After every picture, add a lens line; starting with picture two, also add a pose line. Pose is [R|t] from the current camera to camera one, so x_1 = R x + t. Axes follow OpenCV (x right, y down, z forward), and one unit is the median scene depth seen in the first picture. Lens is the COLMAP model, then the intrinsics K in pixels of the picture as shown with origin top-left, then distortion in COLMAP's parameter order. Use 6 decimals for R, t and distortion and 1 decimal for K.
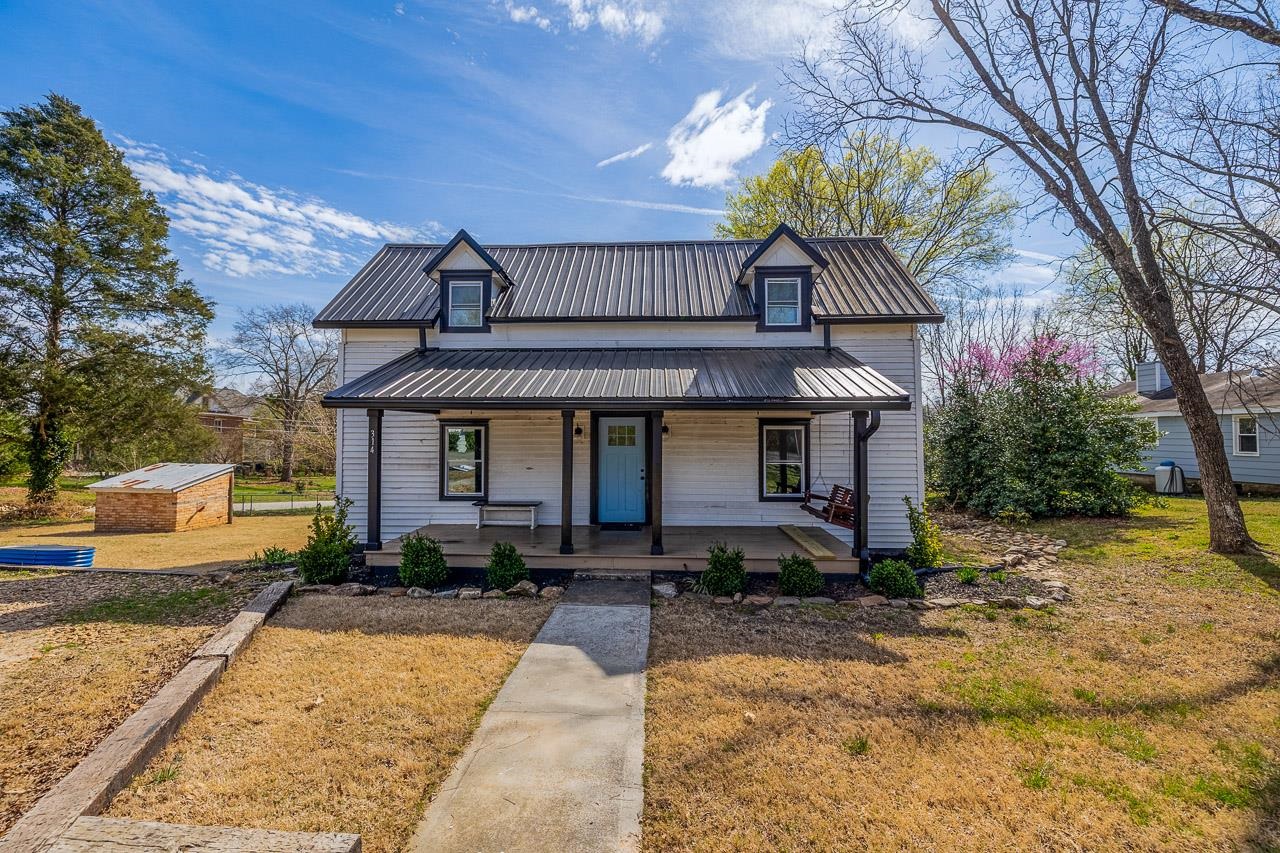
lens RADIAL K [[547.2, 0, 615.4], [0, 547.2, 418.6], [0, 0, 1]] dist [-0.005386, -0.000169]
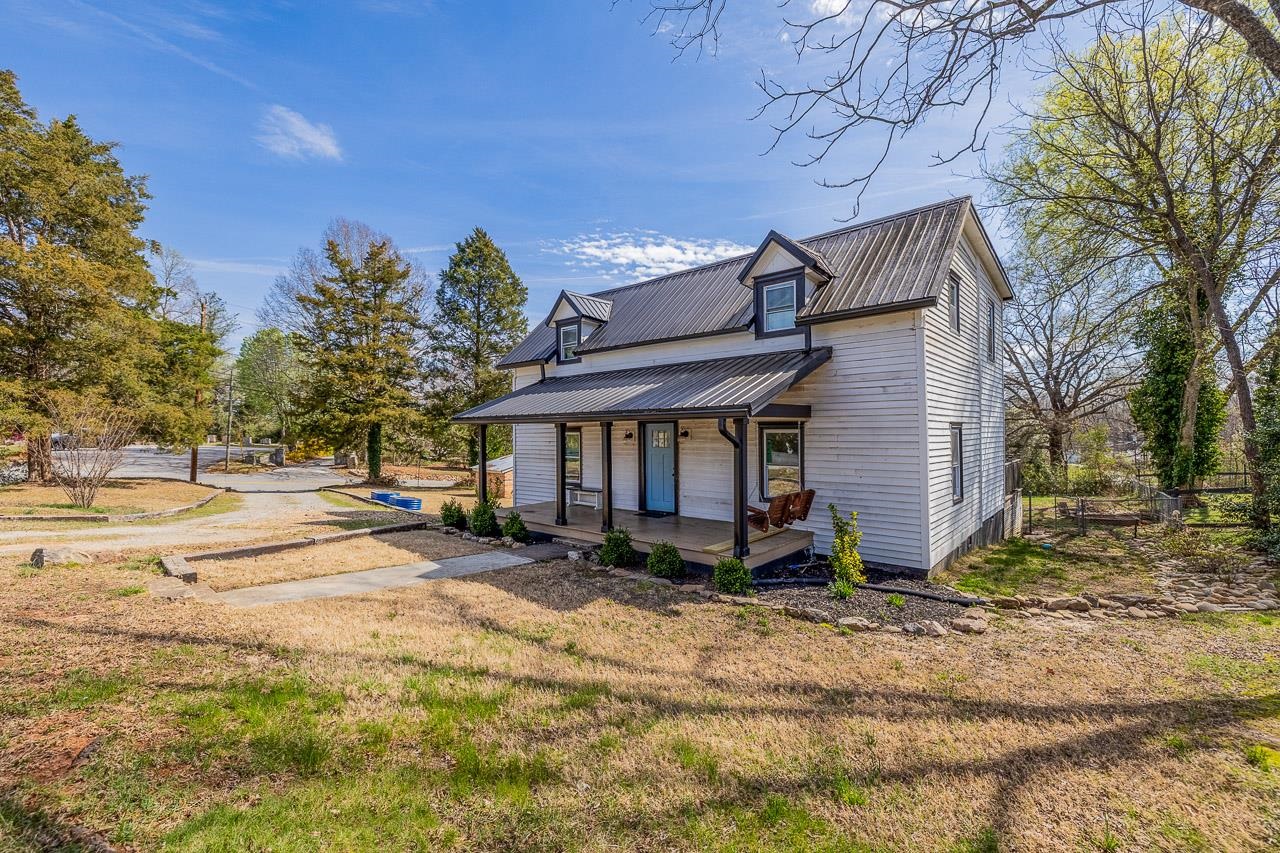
lens RADIAL K [[555.6, 0, 621.7], [0, 555.6, 426.4], [0, 0, 1]] dist [-0.003429, -0.000370]
pose [[0.757125, -0.015166, -0.653094, 0.747007], [0.031302, 0.999424, 0.013080, -0.014923], [0.652520, -0.030346, 0.757164, 0.026126]]
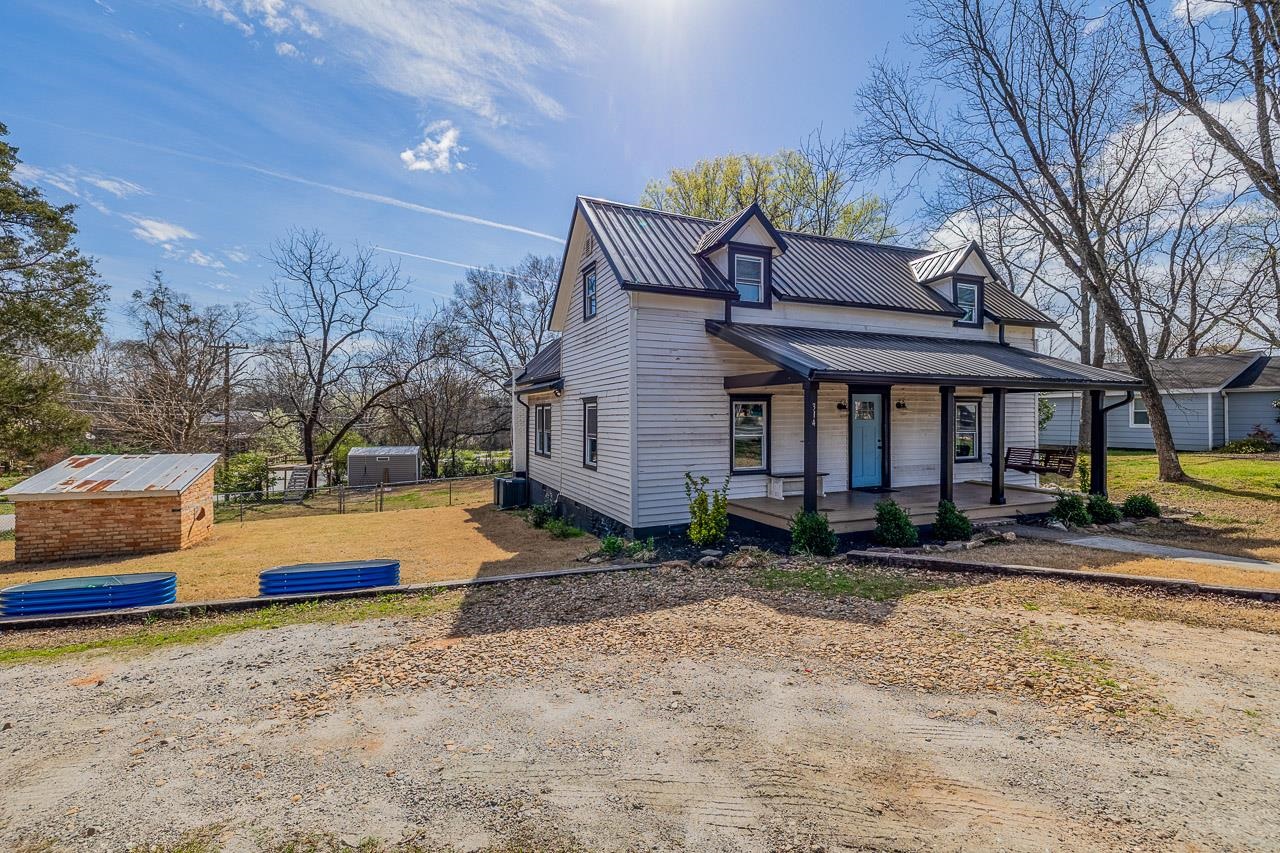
lens RADIAL K [[551.6, 0, 640.0], [0, 551.6, 426.5], [0, 0, 1]] dist [-0.000172, -0.000265]
pose [[0.904475, -0.011813, 0.426364, -0.905055], [-0.008632, 0.998905, 0.045989, 0.015695], [-0.426440, -0.045276, 0.903382, 0.168682]]
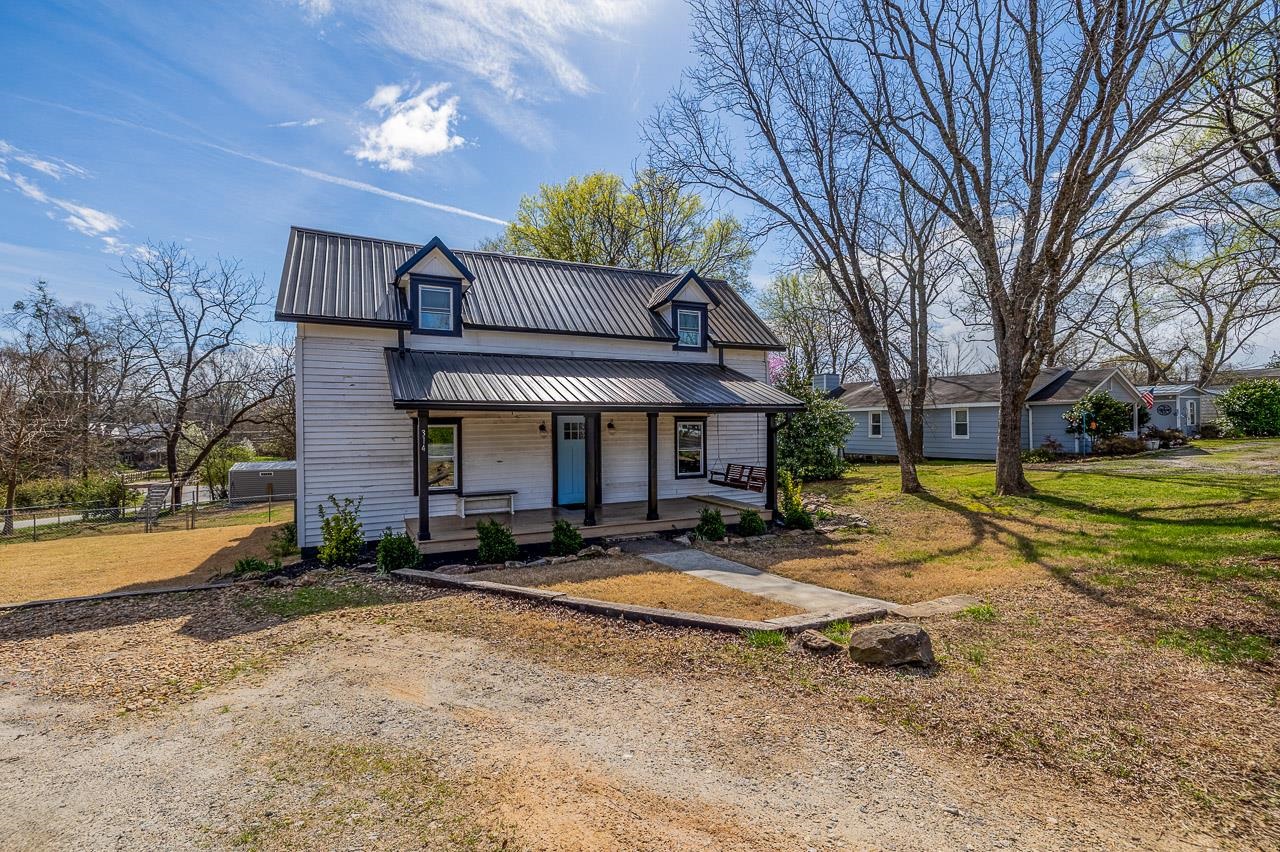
lens RADIAL K [[555.6, 0, 621.7], [0, 555.6, 425.9], [0, 0, 1]] dist [-0.003429, -0.000370]
pose [[0.883362, -0.010493, 0.468574, -0.470685], [-0.003175, 0.999592, 0.028370, -0.014788], [-0.468681, -0.026549, 0.882968, -0.118855]]
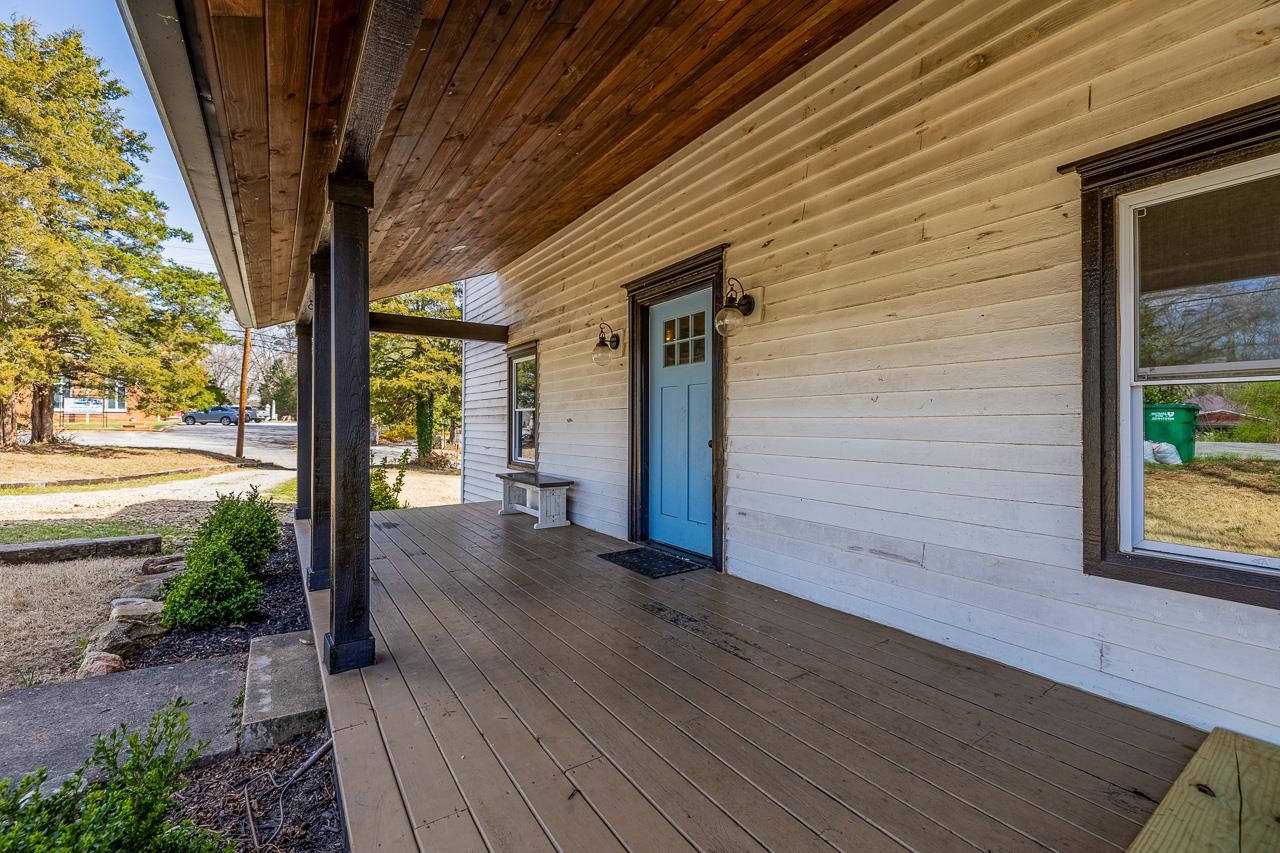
lens RADIAL K [[555.6, 0, 621.7], [0, 555.6, 426.4], [0, 0, 1]] dist [-0.003429, -0.000370]
pose [[0.577449, 0.002418, -0.816423, 0.328653], [0.022483, 0.999569, 0.018862, 0.087750], [0.816117, -0.029247, 0.577146, 0.726183]]
